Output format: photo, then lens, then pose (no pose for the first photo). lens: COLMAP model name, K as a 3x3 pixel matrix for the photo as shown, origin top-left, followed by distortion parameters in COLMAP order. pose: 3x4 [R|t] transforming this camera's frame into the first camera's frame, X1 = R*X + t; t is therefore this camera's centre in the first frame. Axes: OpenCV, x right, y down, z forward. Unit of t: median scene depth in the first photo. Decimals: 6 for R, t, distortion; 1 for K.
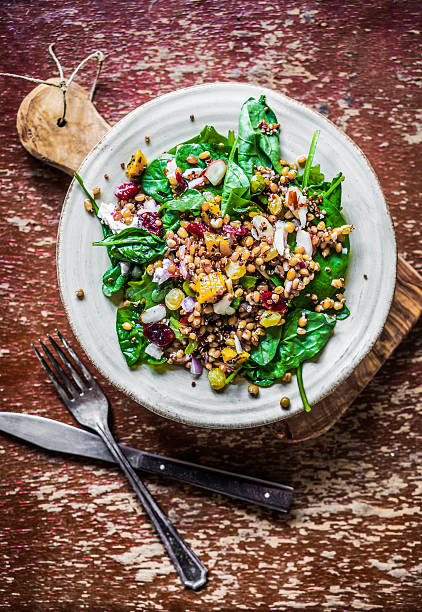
lens RADIAL K [[1184.9, 0, 240.7], [0, 1184.9, 308.8], [0, 0, 1]] dist [0.198965, 0.023831]
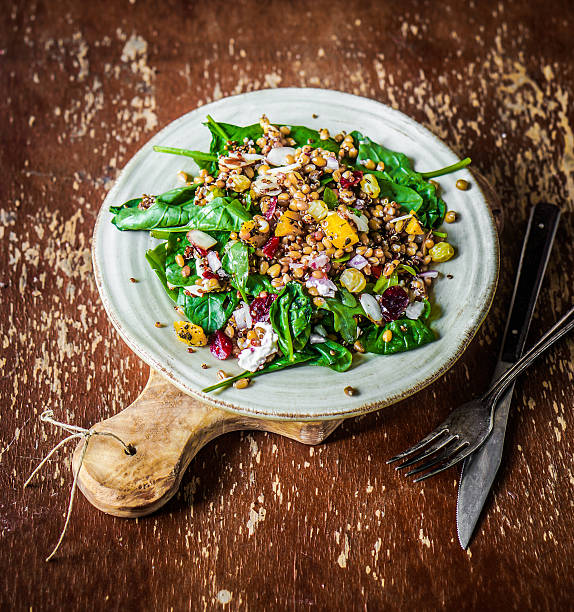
lens RADIAL K [[1637.7, 0, 287.0], [0, 1637.7, 306.0], [0, 0, 1]] dist [0.140991, 0.747046]
pose [[-0.030192, -0.852683, 0.521556, -0.623878], [0.998422, -0.001014, 0.056140, -0.110840], [-0.047341, 0.522428, 0.851368, 0.019922]]
